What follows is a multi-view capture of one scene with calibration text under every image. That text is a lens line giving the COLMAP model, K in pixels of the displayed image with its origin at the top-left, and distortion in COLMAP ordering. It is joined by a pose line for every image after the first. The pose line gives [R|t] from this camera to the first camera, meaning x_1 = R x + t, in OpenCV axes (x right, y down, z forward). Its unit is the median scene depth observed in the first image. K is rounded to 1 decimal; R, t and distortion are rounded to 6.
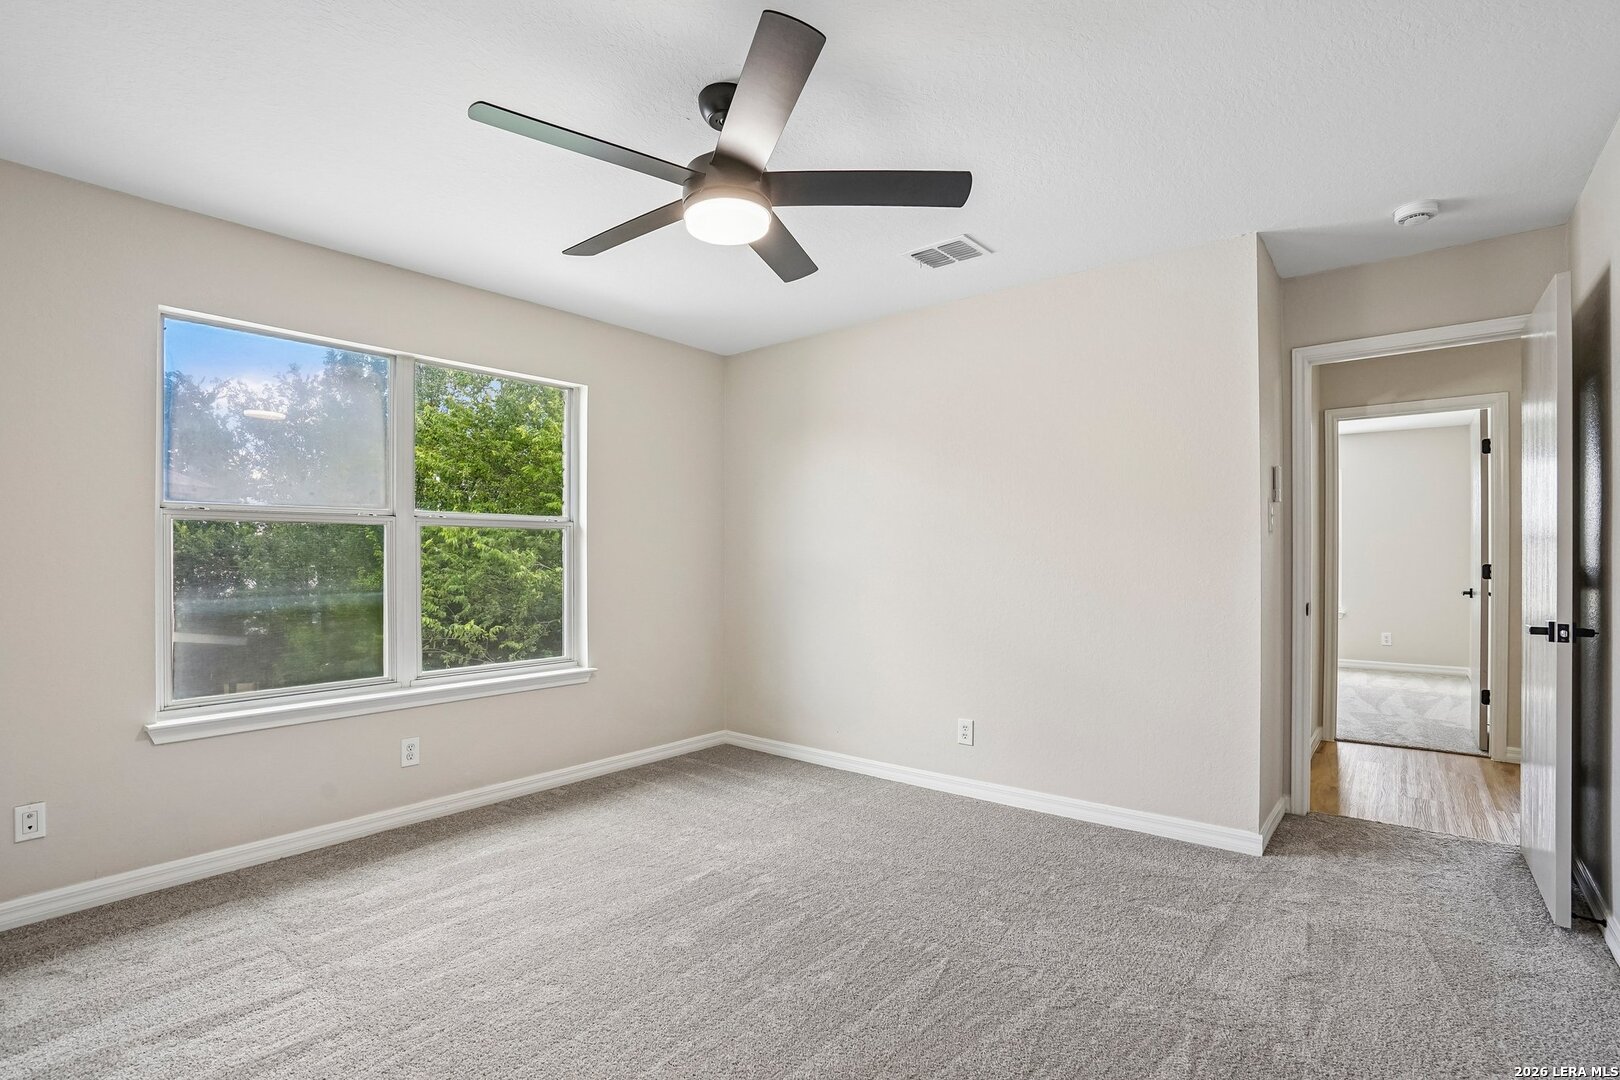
lens RADIAL K [[758.5, 0, 816.3], [0, 758.5, 532.8], [0, 0, 1]] dist [-0.068171, 0.023976]
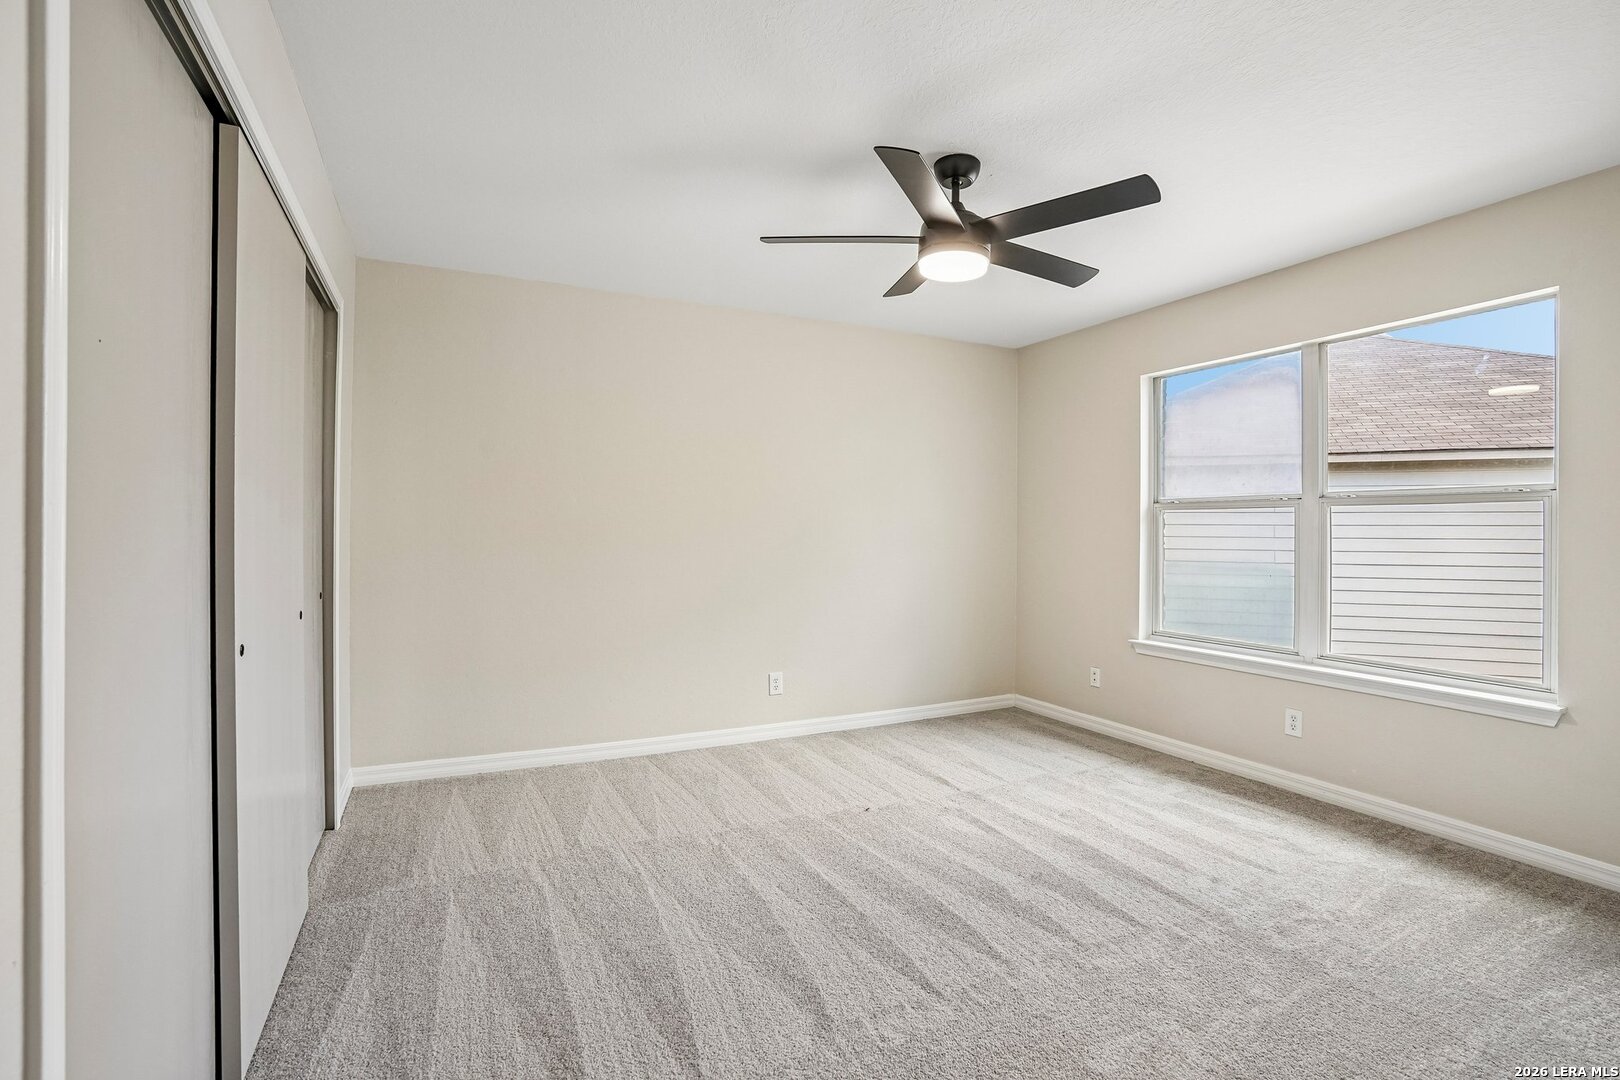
lens RADIAL K [[758.5, 0, 816.3], [0, 758.5, 532.8], [0, 0, 1]] dist [-0.068171, 0.023976]
pose [[-0.431584, -0.000502, -0.902073, 0.799847], [0.020909, 0.999726, -0.010559, 0.026425], [0.901830, -0.023418, -0.431455, 0.981885]]
